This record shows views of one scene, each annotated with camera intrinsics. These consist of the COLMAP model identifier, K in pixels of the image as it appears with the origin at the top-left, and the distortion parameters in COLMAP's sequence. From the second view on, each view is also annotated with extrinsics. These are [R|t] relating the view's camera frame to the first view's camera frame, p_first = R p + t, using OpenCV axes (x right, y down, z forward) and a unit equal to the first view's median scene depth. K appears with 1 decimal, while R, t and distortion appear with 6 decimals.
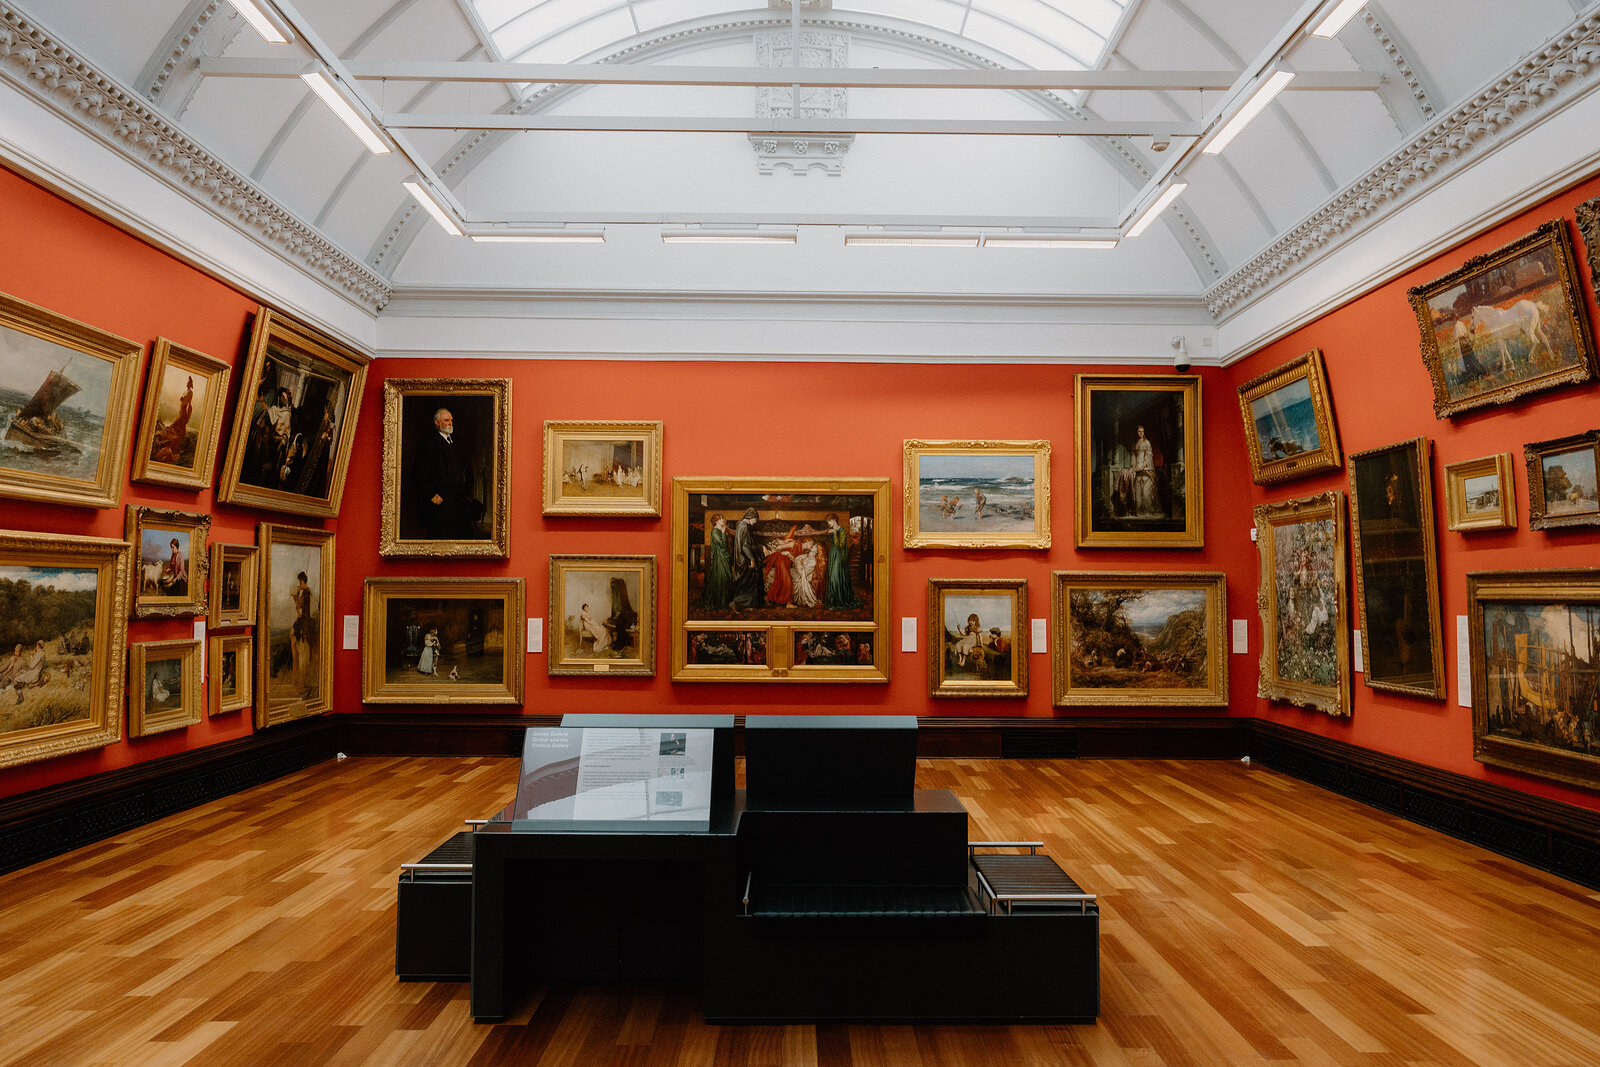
lens RADIAL K [[1051.1, 0, 794.4], [0, 1051.1, 533.5], [0, 0, 1]] dist [-0.000957, 0.000903]
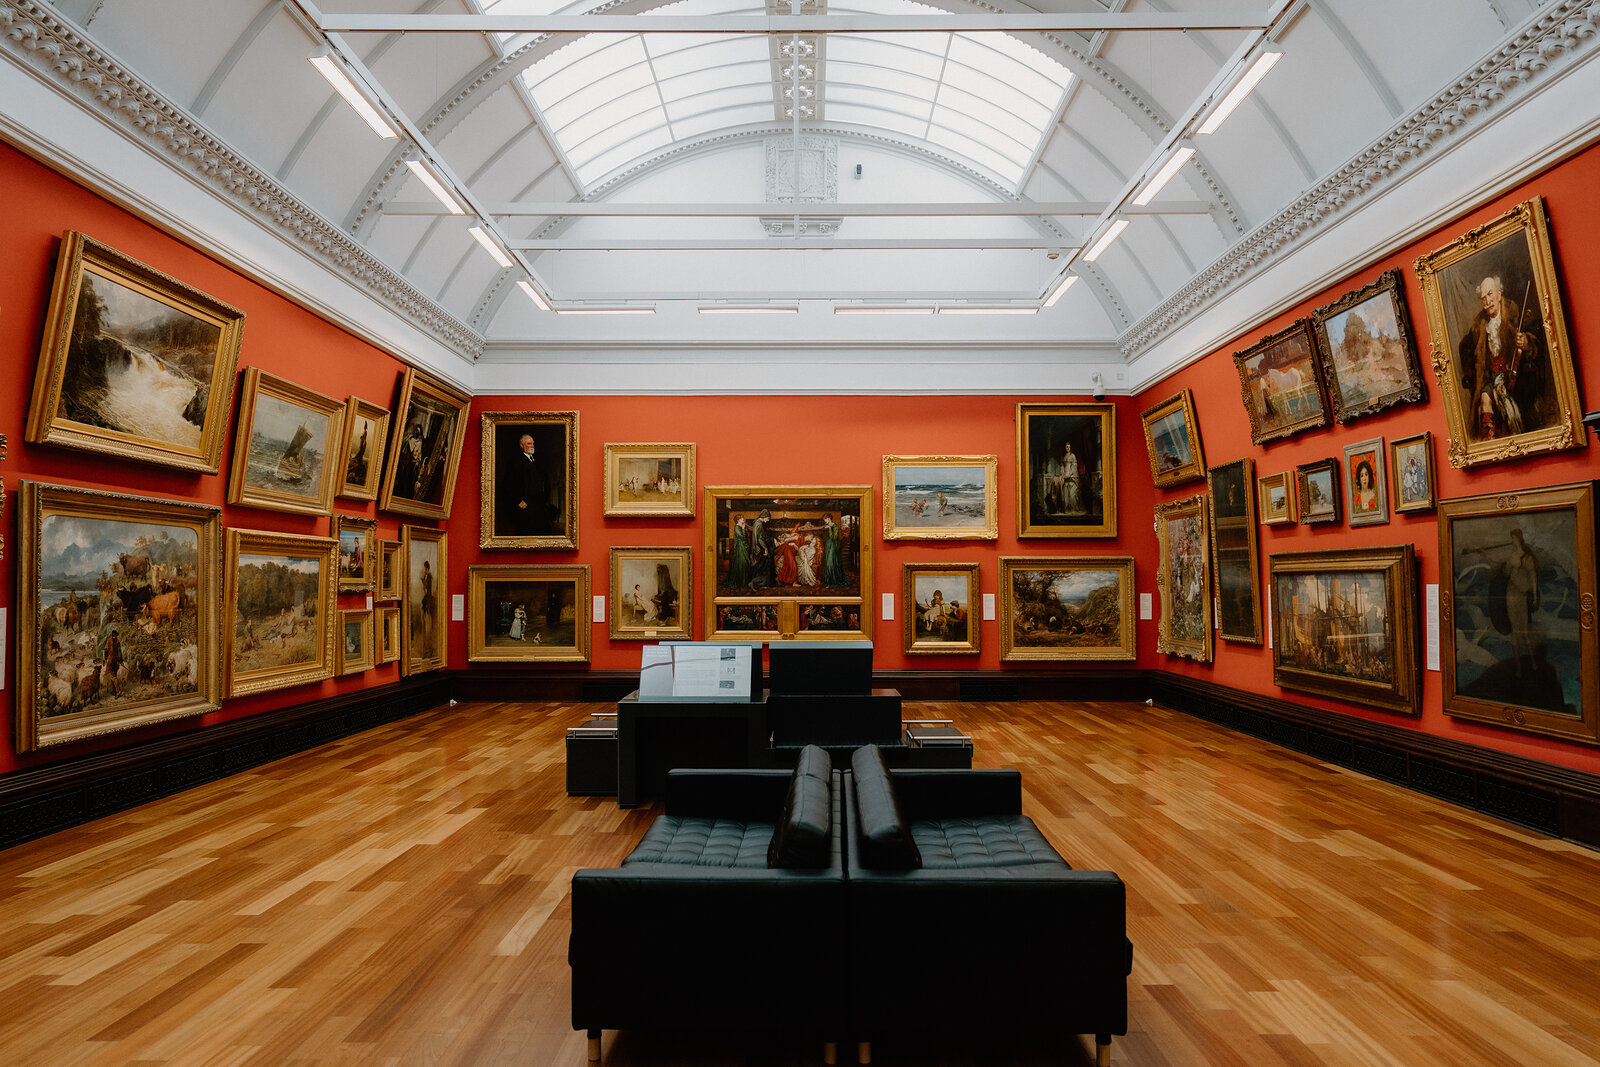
lens RADIAL K [[1051.1, 0, 794.4], [0, 1051.1, 533.5], [0, 0, 1]] dist [-0.000957, 0.000903]
pose [[0.999958, -0.007632, -0.005132, 0.001617], [0.007672, 0.999940, 0.007781, -0.004499], [0.005072, -0.007820, 0.999957, -0.295278]]
